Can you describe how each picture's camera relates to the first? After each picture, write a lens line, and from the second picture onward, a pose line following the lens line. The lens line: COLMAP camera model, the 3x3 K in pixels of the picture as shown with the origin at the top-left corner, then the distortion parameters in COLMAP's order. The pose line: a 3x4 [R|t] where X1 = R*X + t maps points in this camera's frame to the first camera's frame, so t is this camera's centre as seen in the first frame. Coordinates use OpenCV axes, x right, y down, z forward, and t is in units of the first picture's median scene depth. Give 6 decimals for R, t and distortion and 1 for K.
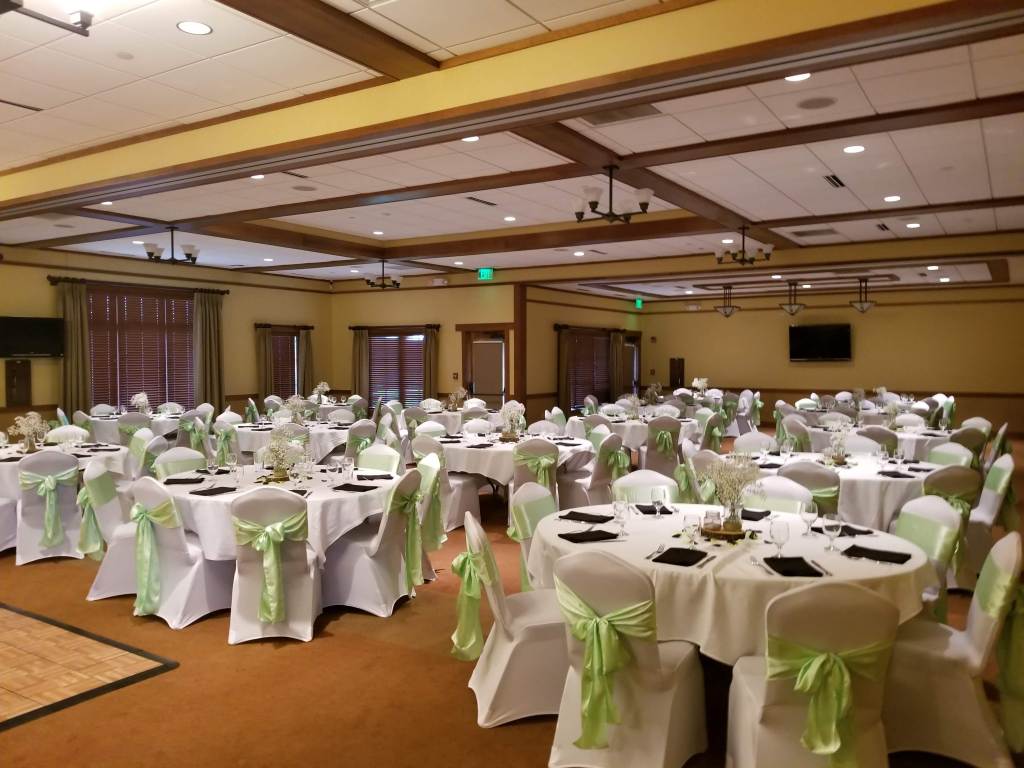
lens RADIAL K [[796.1, 0, 505.9], [0, 796.1, 400.6], [0, 0, 1]] dist [0.092688, -0.158006]
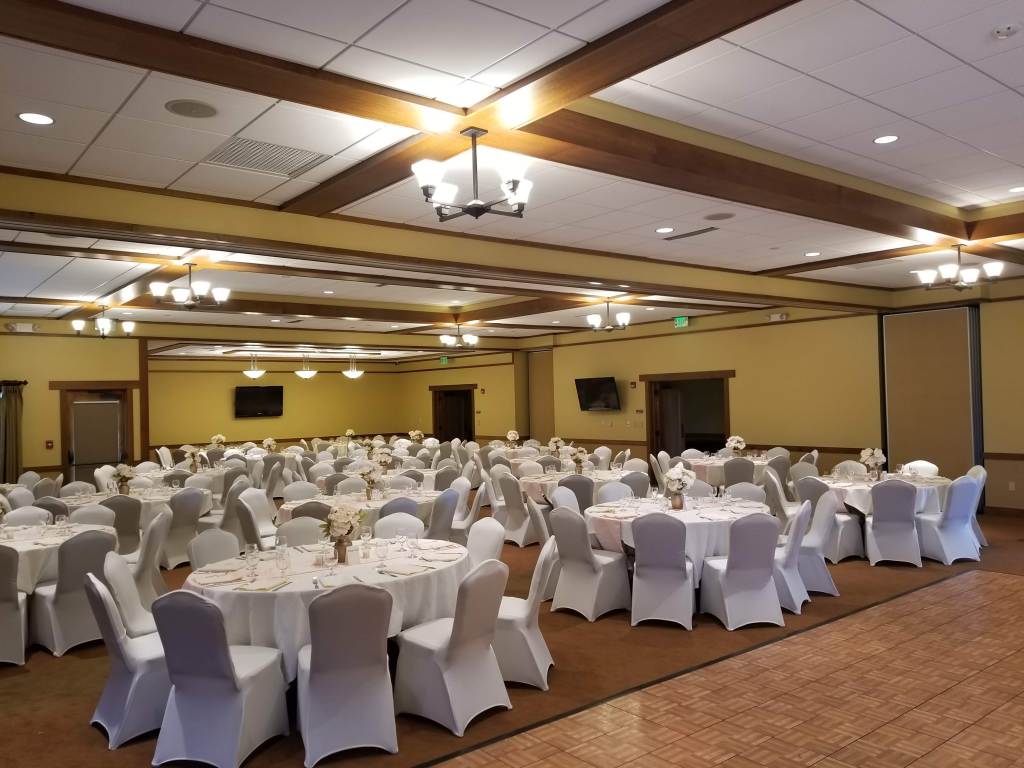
lens RADIAL K [[798.9, 0, 506.4], [0, 798.9, 386.9], [0, 0, 1]] dist [0.089741, -0.148546]
pose [[0.319815, 0.009265, 0.947435, -0.721506], [0.074537, 0.996607, -0.034906, -0.026657], [-0.944543, 0.081783, 0.318040, 0.302818]]
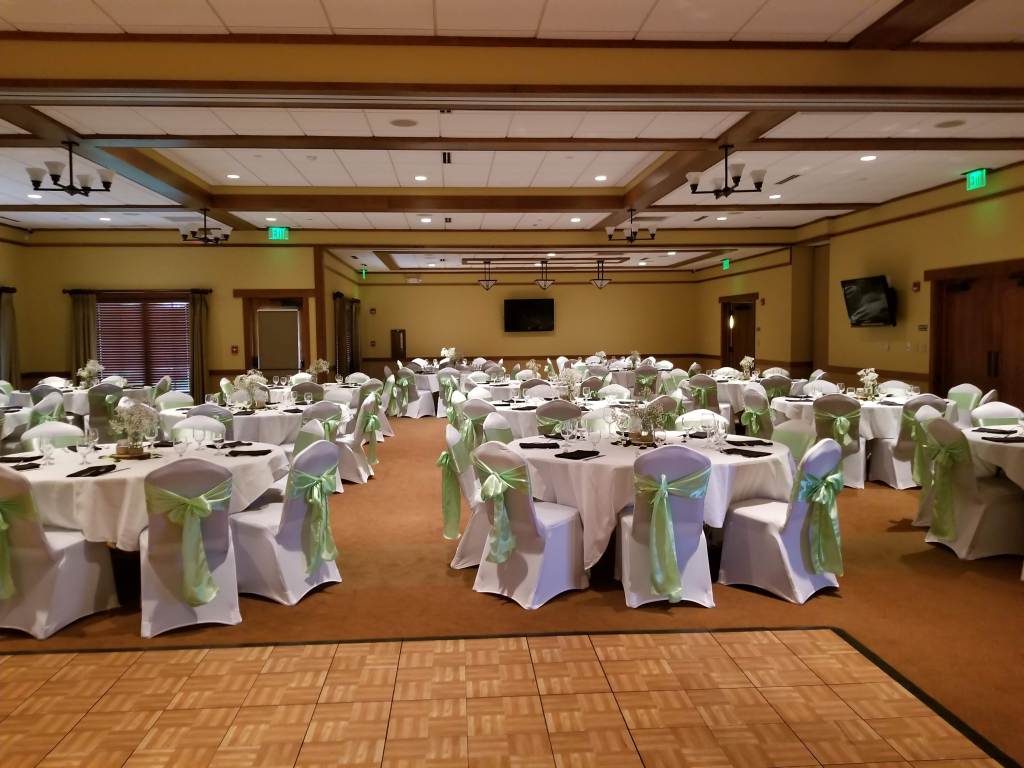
lens RADIAL K [[795.7, 0, 511.0], [0, 795.7, 378.1], [0, 0, 1]] dist [0.094795, -0.161951]
pose [[0.805868, -0.041576, 0.590634, -0.349220], [0.041851, 0.999036, 0.013223, 0.001267], [-0.590615, 0.014062, 0.806831, 0.125211]]
